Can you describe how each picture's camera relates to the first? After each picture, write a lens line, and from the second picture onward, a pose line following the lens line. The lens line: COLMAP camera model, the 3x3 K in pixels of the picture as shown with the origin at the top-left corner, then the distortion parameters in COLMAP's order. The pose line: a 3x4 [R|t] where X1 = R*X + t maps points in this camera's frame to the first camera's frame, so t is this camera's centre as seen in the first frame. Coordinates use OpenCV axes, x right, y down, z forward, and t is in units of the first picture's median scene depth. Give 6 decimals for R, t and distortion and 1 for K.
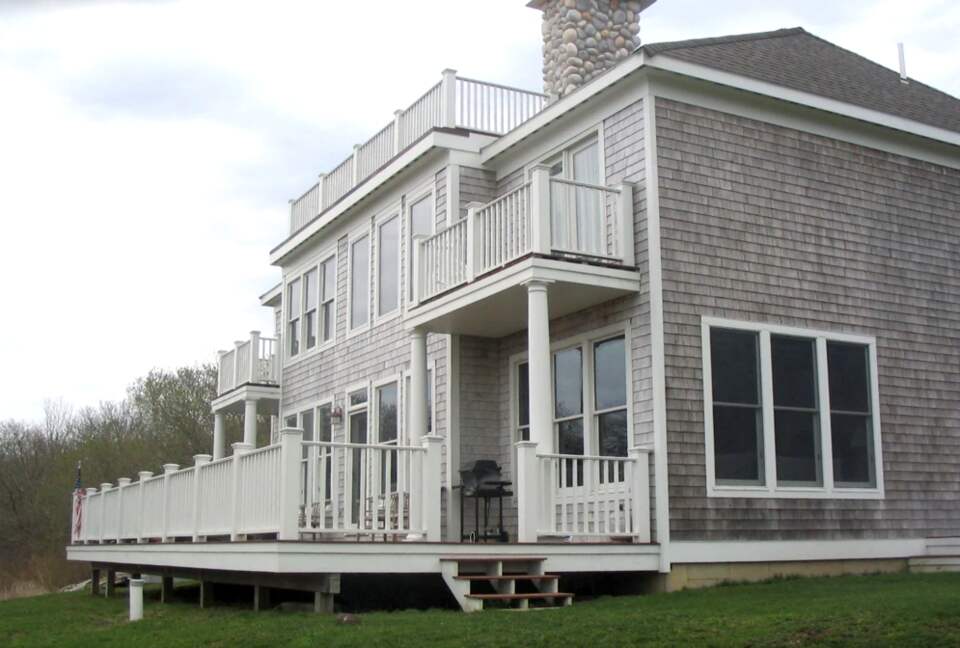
lens RADIAL K [[1119.8, 0, 483.9], [0, 1119.8, 327.9], [0, 0, 1]] dist [-0.126956, 0.000000]
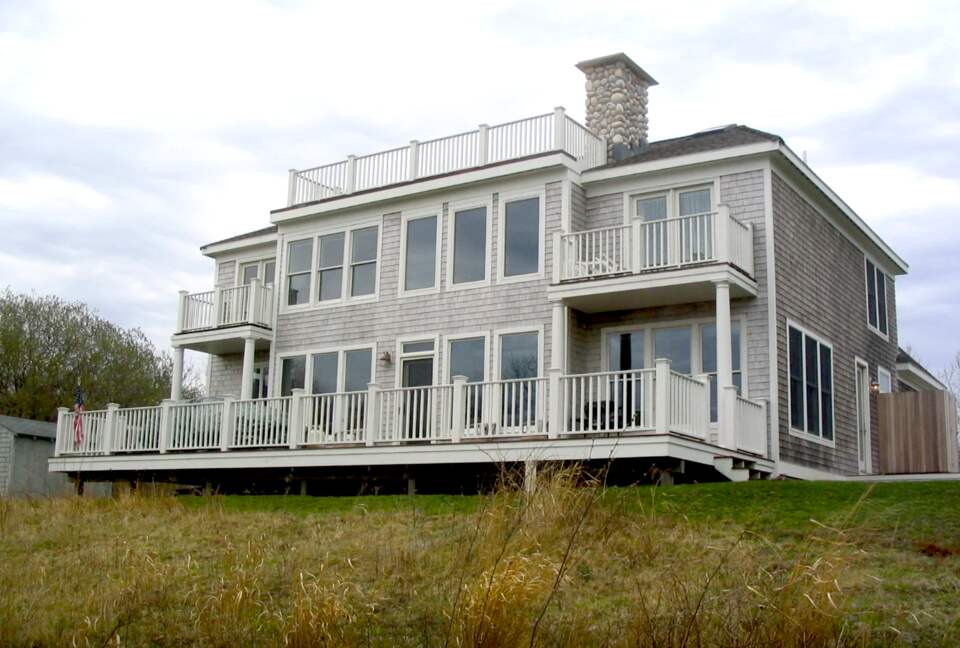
lens RADIAL K [[1059.3, 0, 489.2], [0, 1059.3, 318.3], [0, 0, 1]] dist [-0.119747, 0.000000]
pose [[0.885369, 0.125797, 0.447545, -0.729144], [-0.121795, 0.991834, -0.037842, 0.084806], [-0.448651, -0.021004, 0.893460, -0.096858]]
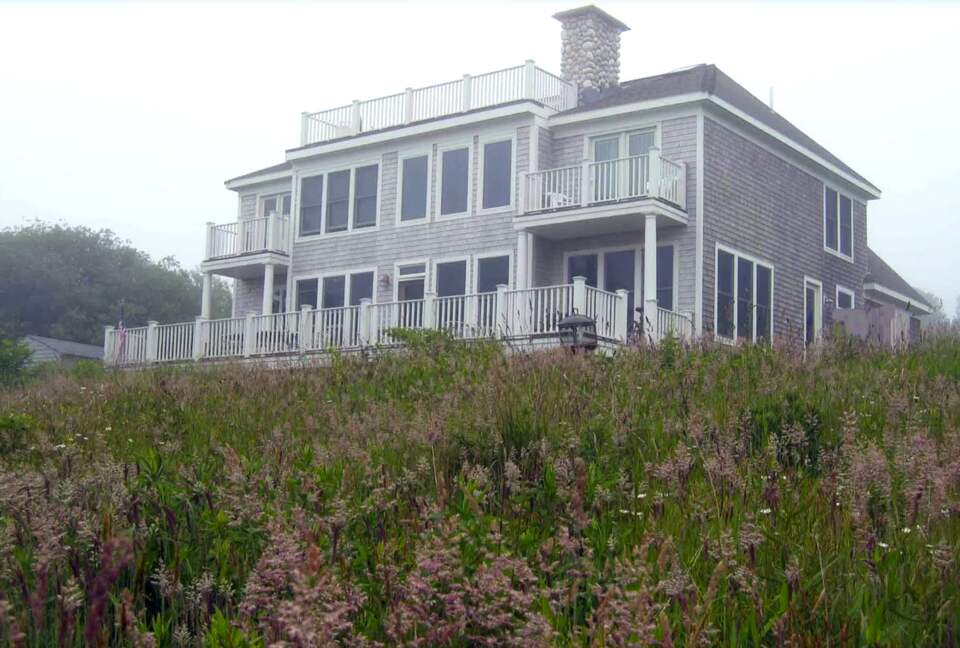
lens RADIAL K [[1240.3, 0, 472.3], [0, 1240.3, 329.8], [0, 0, 1]] dist [-0.086710, 0.000000]
pose [[0.917057, 0.088523, 0.388807, -0.833366], [-0.114174, 0.992516, 0.043323, 0.078523], [-0.382062, -0.084121, 0.920300, -0.628728]]
